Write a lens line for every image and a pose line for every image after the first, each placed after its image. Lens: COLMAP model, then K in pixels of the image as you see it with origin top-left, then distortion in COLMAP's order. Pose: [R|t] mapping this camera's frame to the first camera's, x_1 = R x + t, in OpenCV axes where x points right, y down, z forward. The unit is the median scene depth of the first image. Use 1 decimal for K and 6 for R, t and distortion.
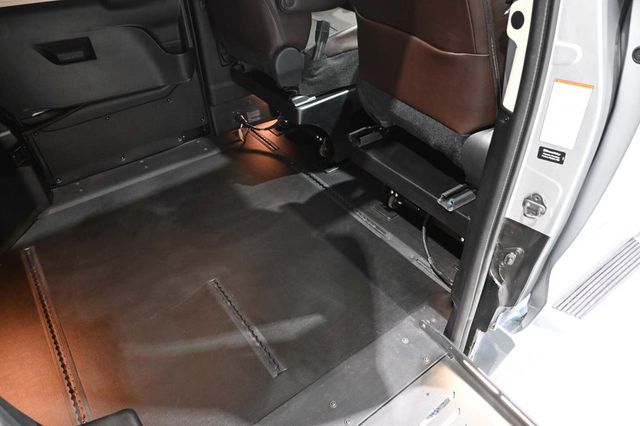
lens RADIAL K [[439.3, 0, 323.4], [0, 439.3, 214.2], [0, 0, 1]] dist [-0.004581, 0.000998]
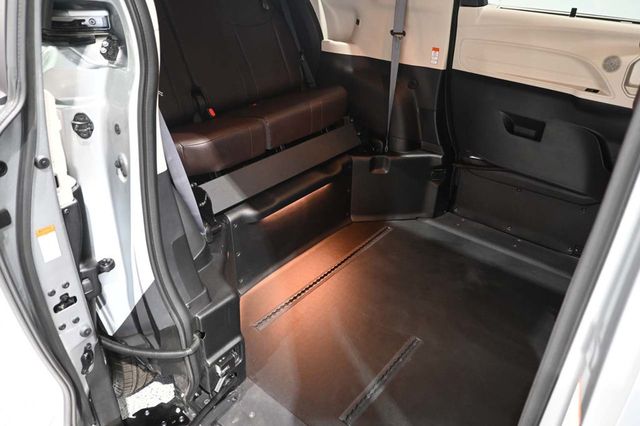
lens RADIAL K [[439.3, 0, 319.7], [0, 439.3, 211.0], [0, 0, 1]] dist [-0.004581, 0.000998]
pose [[0.217261, 0.504184, -0.835821, 0.356252], [-0.638808, 0.720882, 0.268800, -0.171665], [0.738052, 0.475530, 0.478696, 0.154165]]
